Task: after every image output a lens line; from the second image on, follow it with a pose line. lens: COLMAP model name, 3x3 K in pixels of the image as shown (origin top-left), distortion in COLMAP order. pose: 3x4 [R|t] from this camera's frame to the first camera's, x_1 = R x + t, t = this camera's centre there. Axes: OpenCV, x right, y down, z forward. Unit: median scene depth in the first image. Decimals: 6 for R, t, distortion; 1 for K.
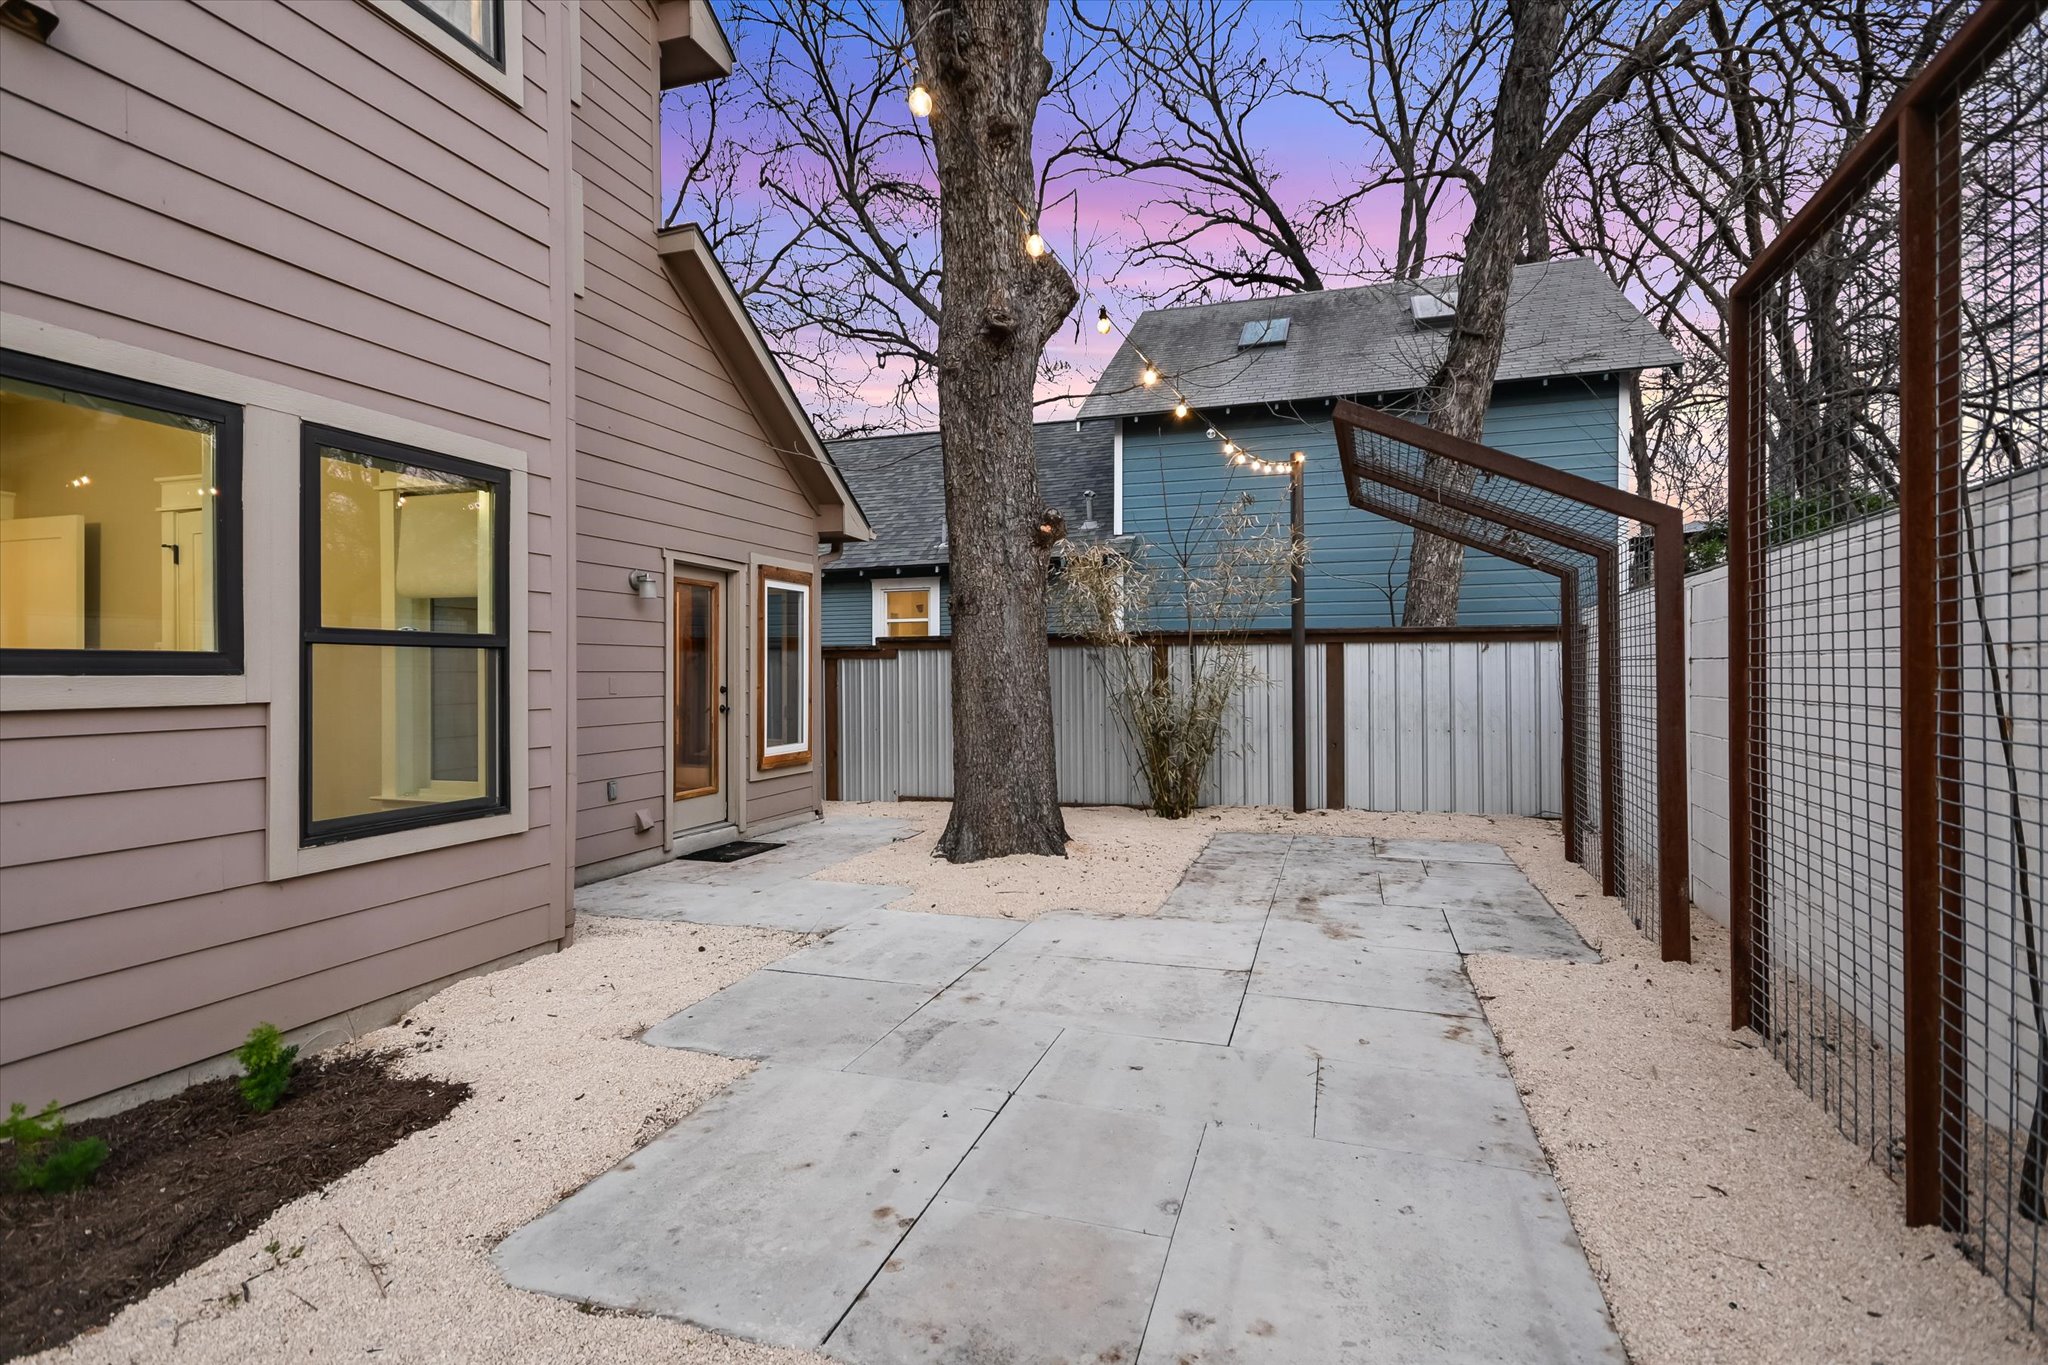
lens RADIAL K [[994.4, 0, 1015.3], [0, 994.4, 666.8], [0, 0, 1]] dist [0.022524, -0.005644]
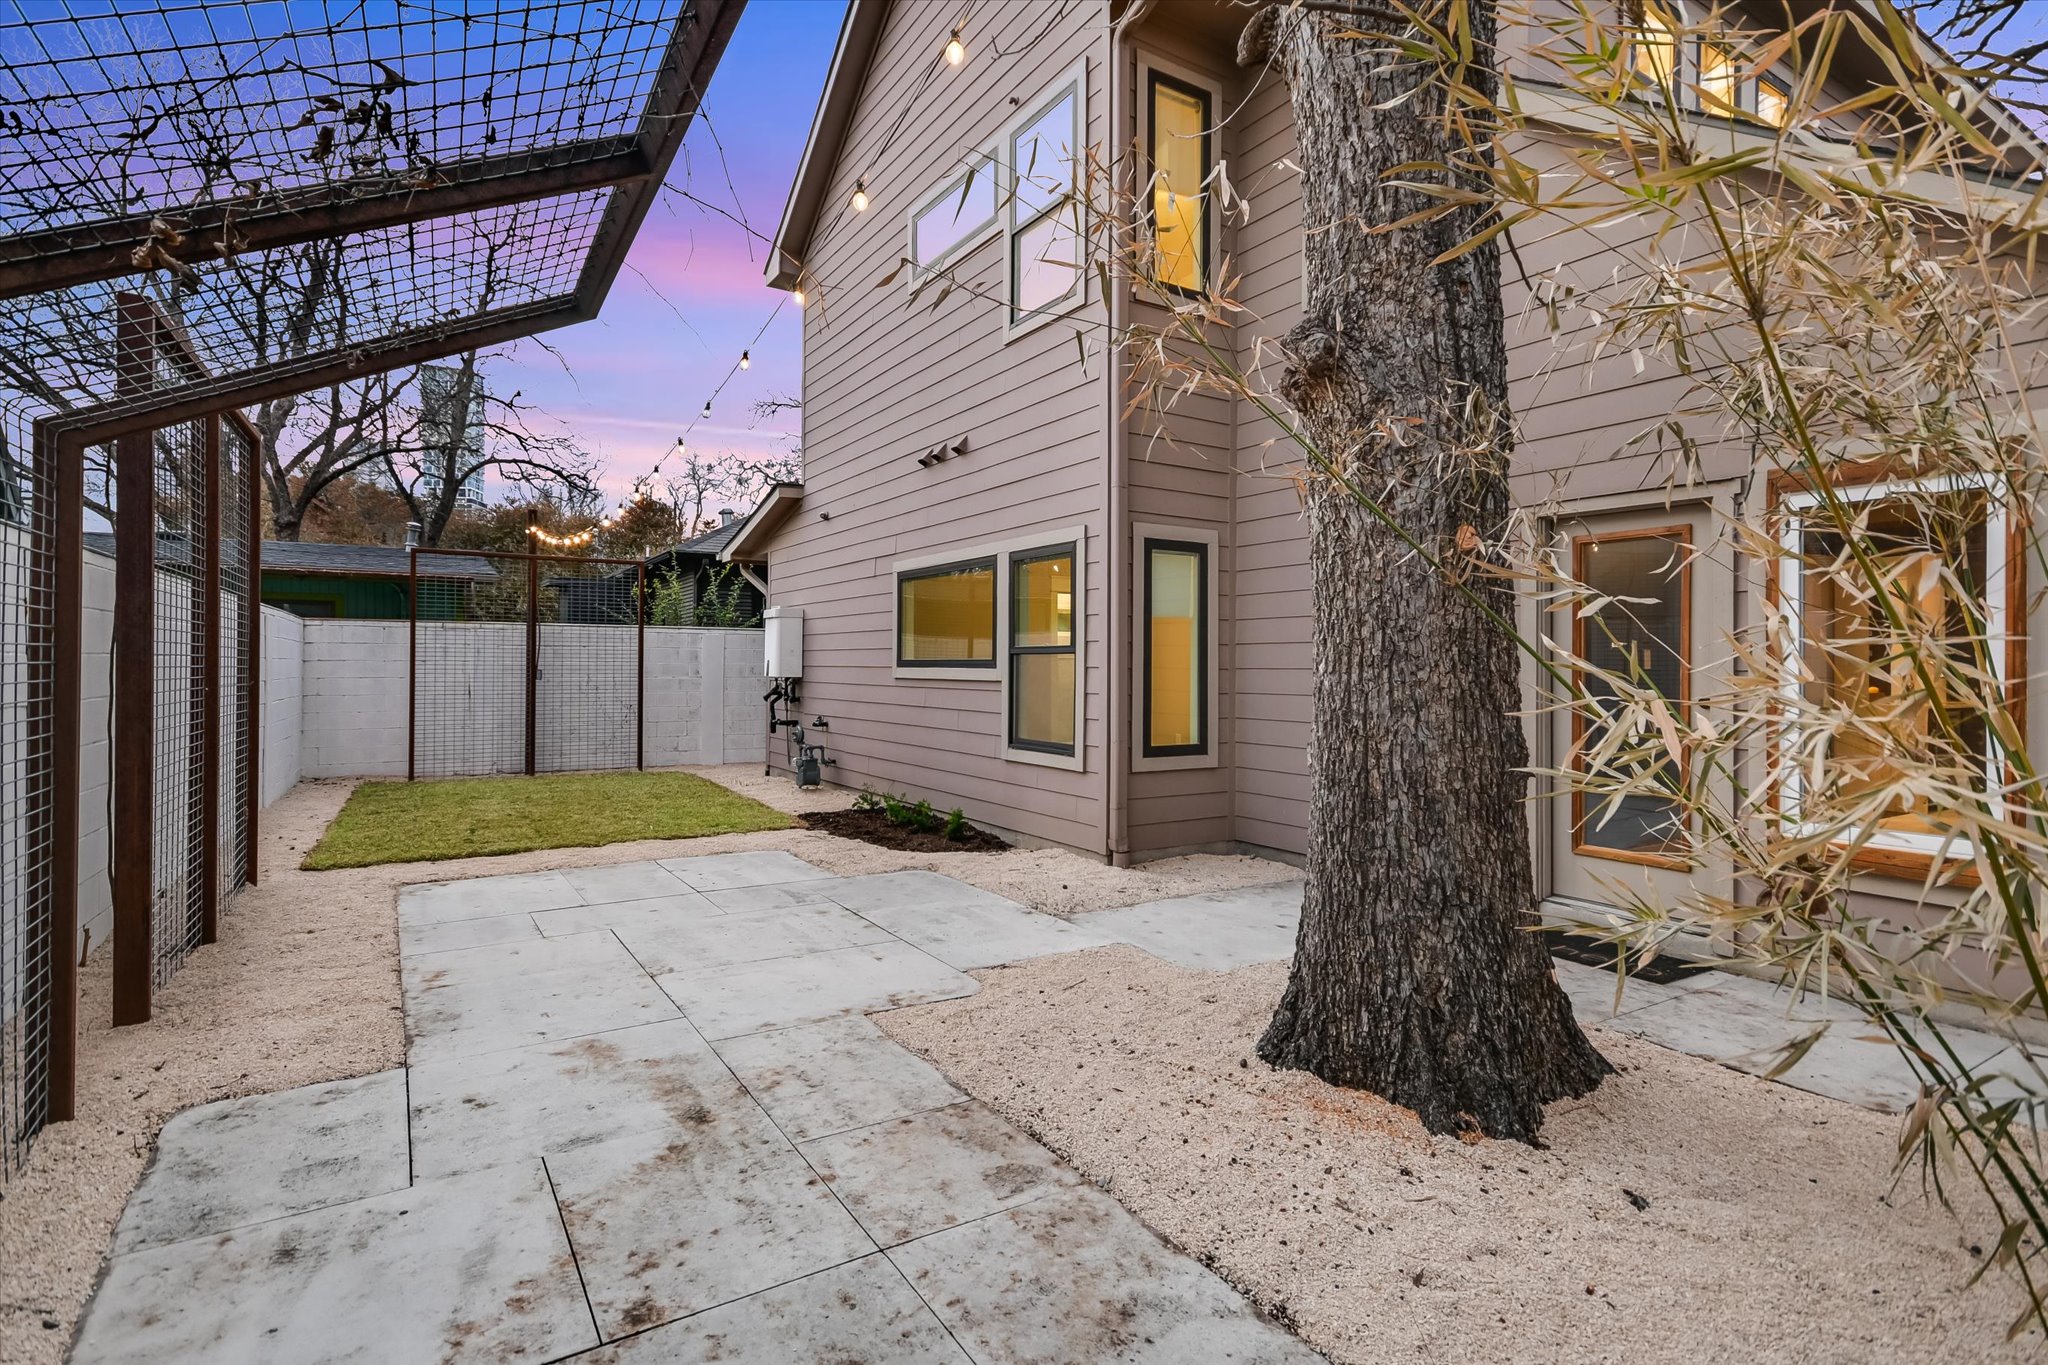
lens RADIAL K [[994.4, 0, 1012.2], [0, 994.4, 672.2], [0, 0, 1]] dist [0.022524, -0.005644]
pose [[-0.638867, 0.006086, -0.769293, 0.369171], [0.001546, 0.999977, 0.006627, 0.000280], [0.769316, 0.003045, -0.638861, 0.919668]]
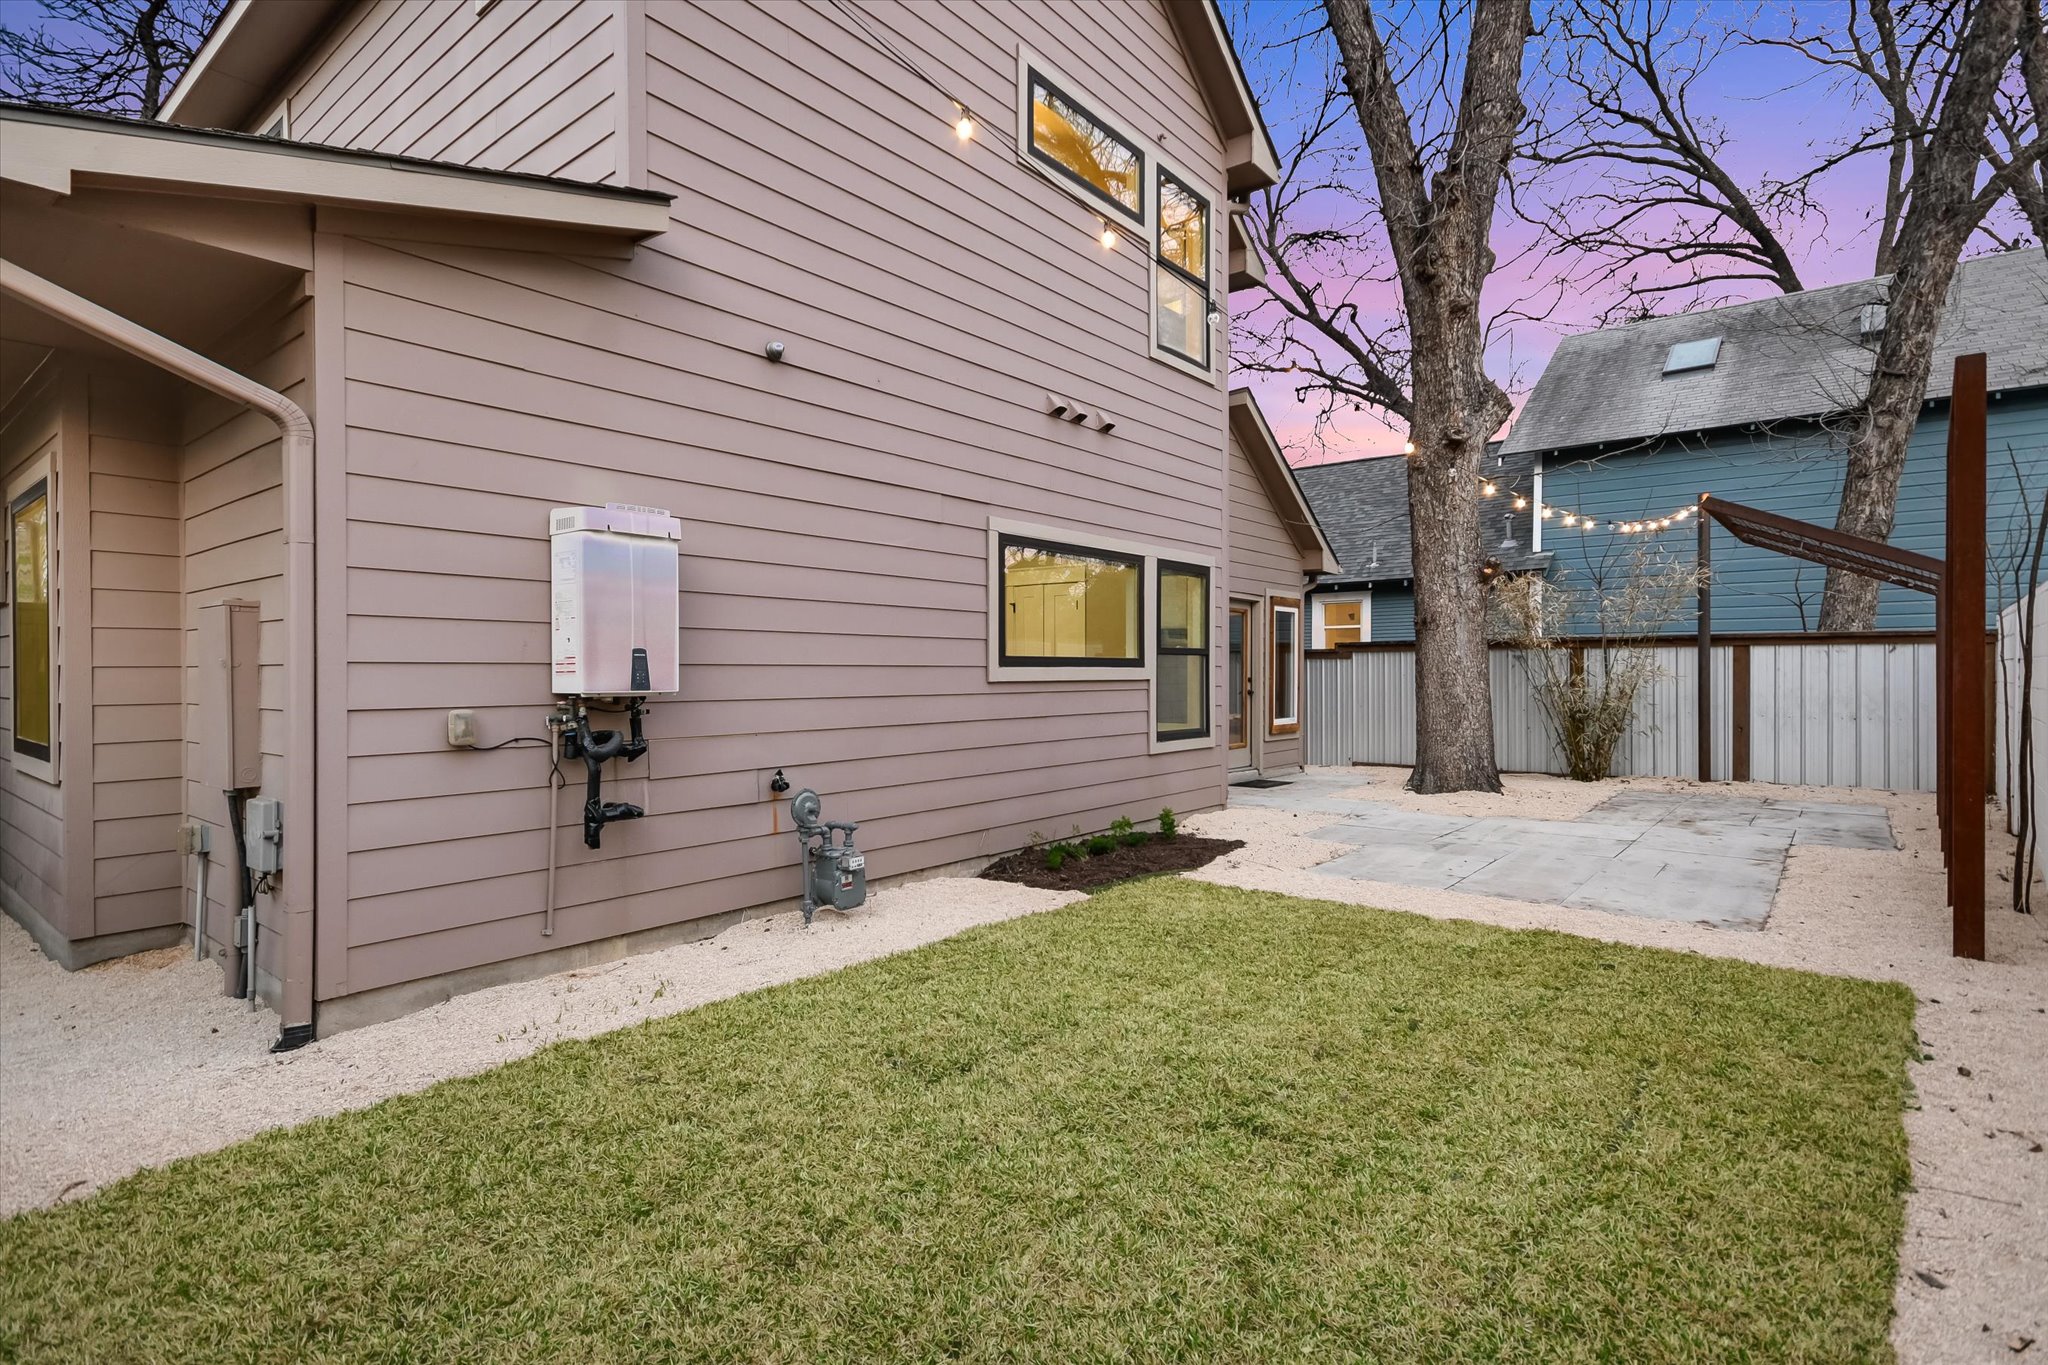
lens RADIAL K [[994.4, 0, 1019.9], [0, 994.4, 674.9], [0, 0, 1]] dist [0.022524, -0.005644]
pose [[0.933891, 0.004847, -0.357525, -0.067945], [-0.001186, 0.999945, 0.010460, 0.000153], [0.357556, -0.009345, 0.933845, -0.489536]]
